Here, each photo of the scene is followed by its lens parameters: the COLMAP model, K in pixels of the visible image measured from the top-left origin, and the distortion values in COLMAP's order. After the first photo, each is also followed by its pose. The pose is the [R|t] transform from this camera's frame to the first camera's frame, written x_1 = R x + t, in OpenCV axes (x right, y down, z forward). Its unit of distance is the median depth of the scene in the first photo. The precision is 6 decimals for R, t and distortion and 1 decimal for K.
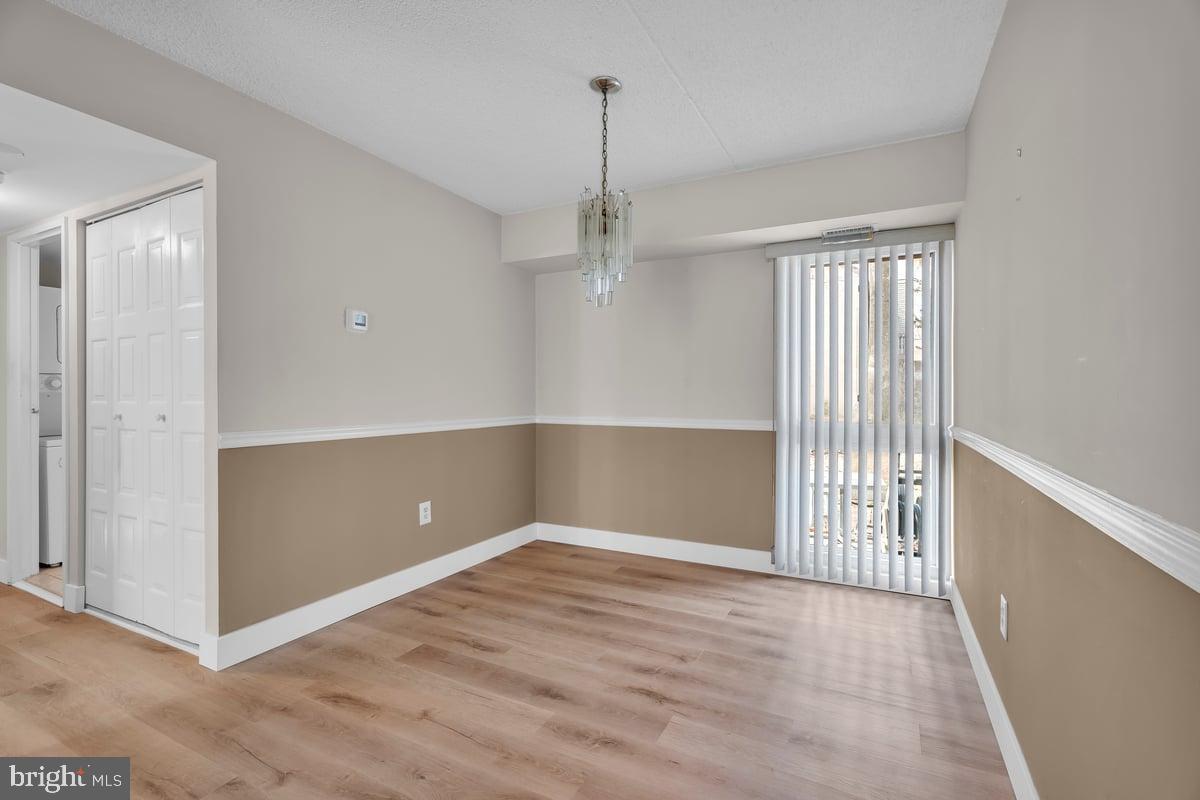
lens RADIAL K [[540.2, 0, 600.0], [0, 540.2, 399.9], [0, 0, 1]] dist [-0.027648, 0.000558]
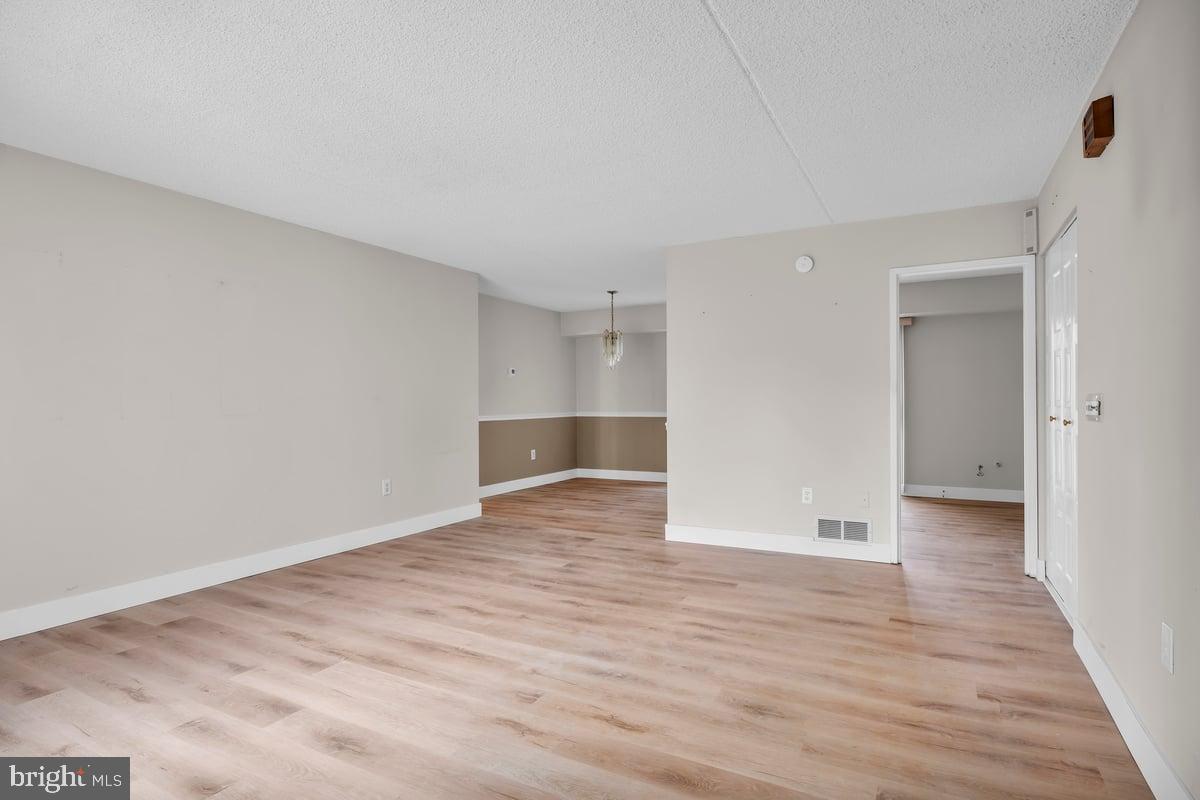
lens RADIAL K [[619.2, 0, 600.8], [0, 619.2, 399.0], [0, 0, 1]] dist [0.000137, 0.000001]
pose [[0.999897, -0.005217, -0.013392, -0.006820], [0.005158, 0.999977, -0.004429, -0.006996], [0.013415, 0.004359, 0.999901, -1.297194]]
